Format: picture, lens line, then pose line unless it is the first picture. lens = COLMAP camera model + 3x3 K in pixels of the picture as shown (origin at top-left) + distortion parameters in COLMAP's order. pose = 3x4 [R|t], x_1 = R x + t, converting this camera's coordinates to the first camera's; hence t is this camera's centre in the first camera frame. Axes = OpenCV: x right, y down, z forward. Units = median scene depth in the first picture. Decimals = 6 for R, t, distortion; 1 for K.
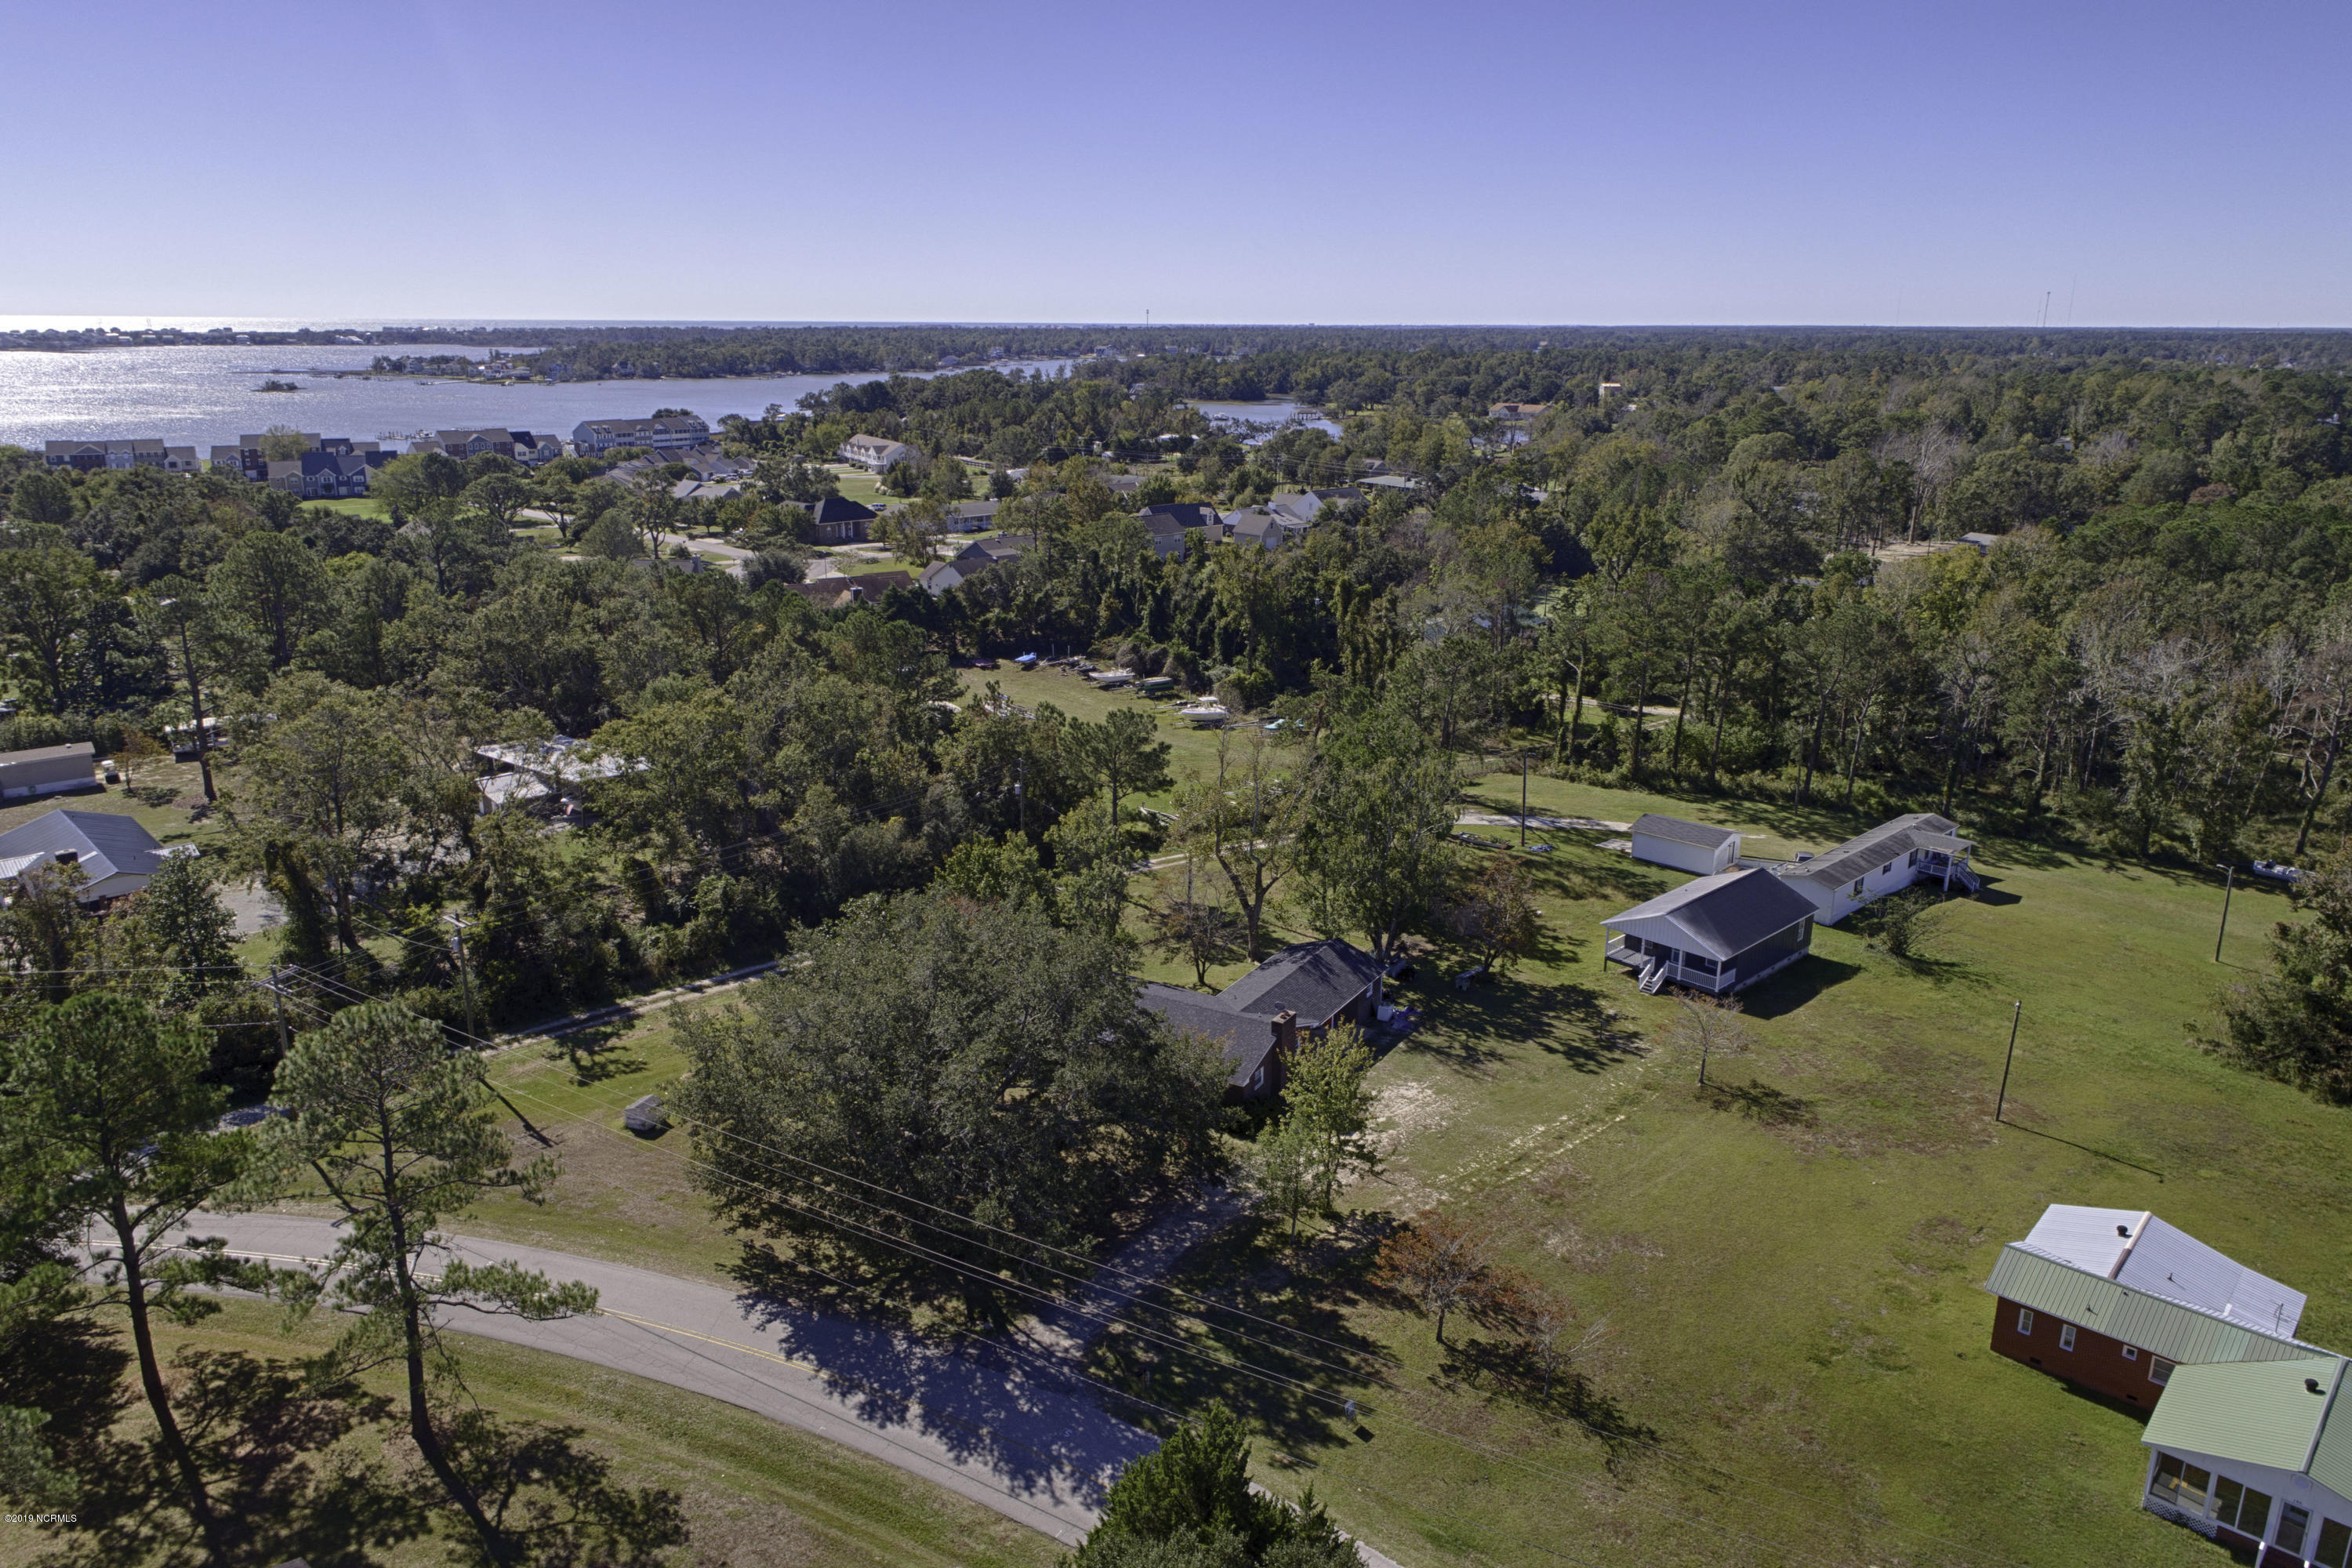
lens RADIAL K [[1646.0, 0, 1176.0], [0, 1646.0, 784.0], [0, 0, 1]] dist [0.026804, 0.003934]
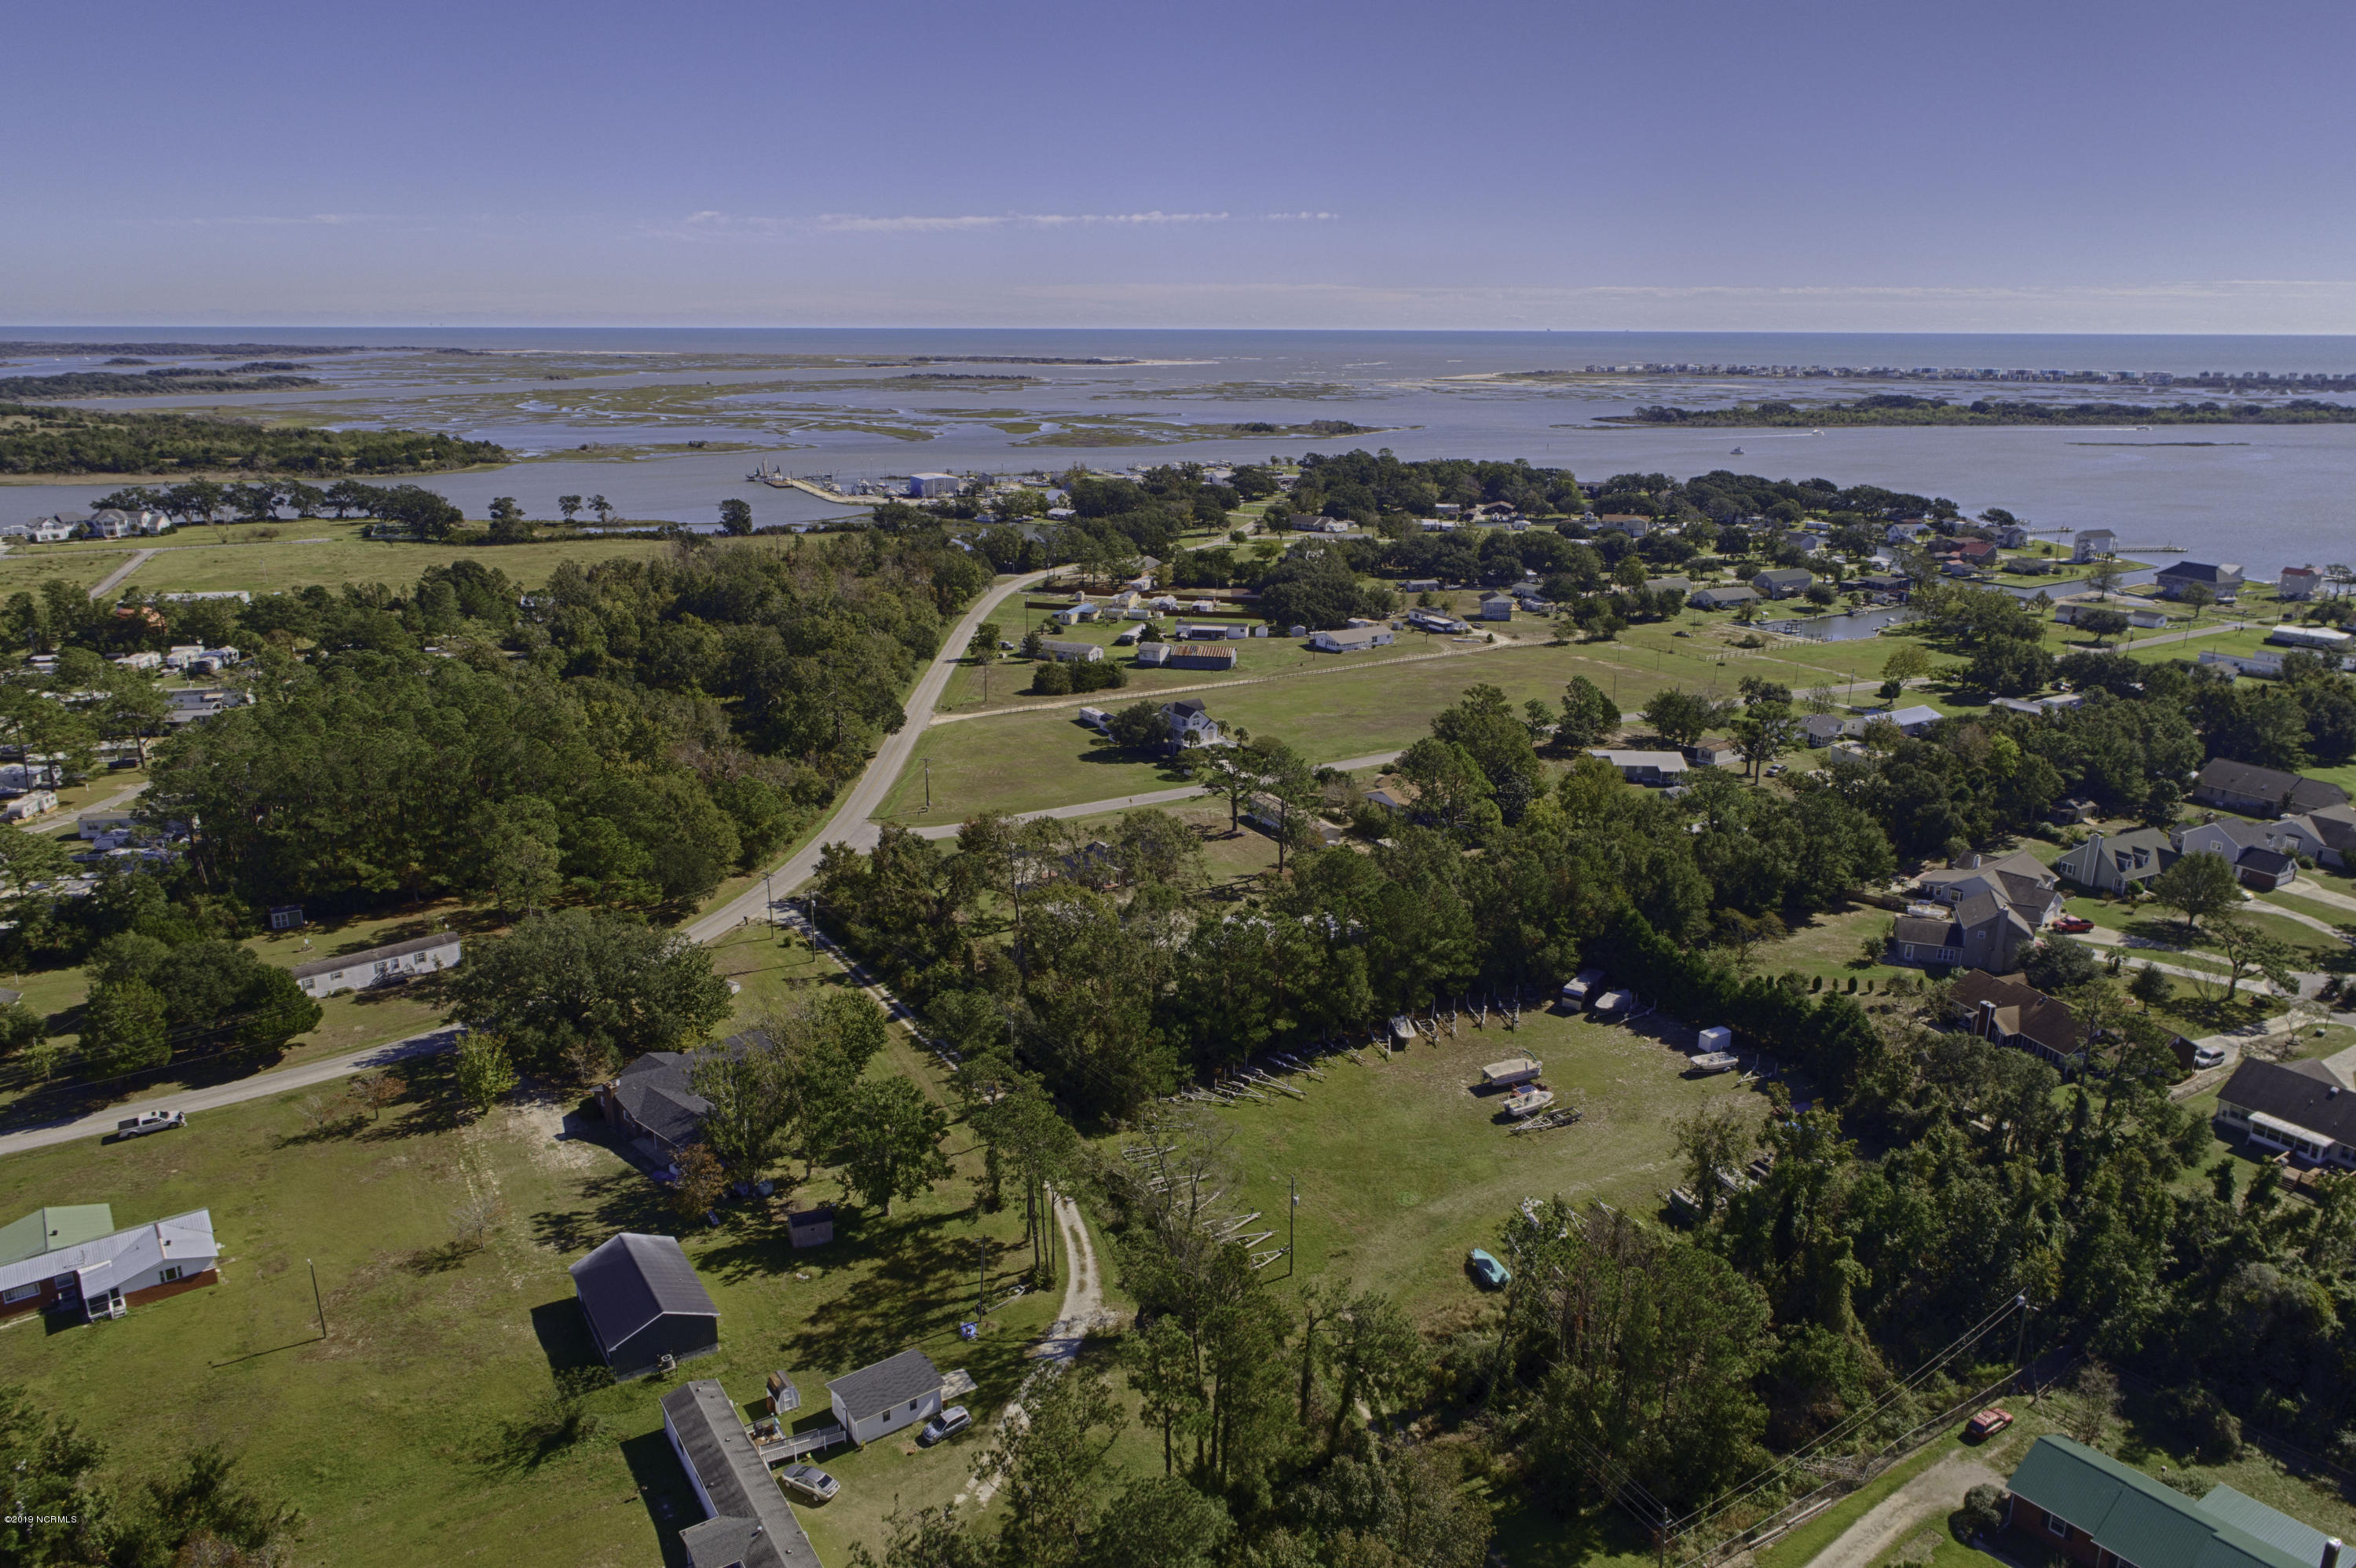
lens RADIAL K [[1577.3, 0, 1178.0], [0, 1577.3, 784.0], [0, 0, 1]] dist [-0.011294, 0.020758]
pose [[-0.196394, 0.273564, -0.941590, 1.442278], [-0.281394, 0.904173, 0.321385, -0.871656], [0.939280, 0.328076, -0.100595, 1.576529]]
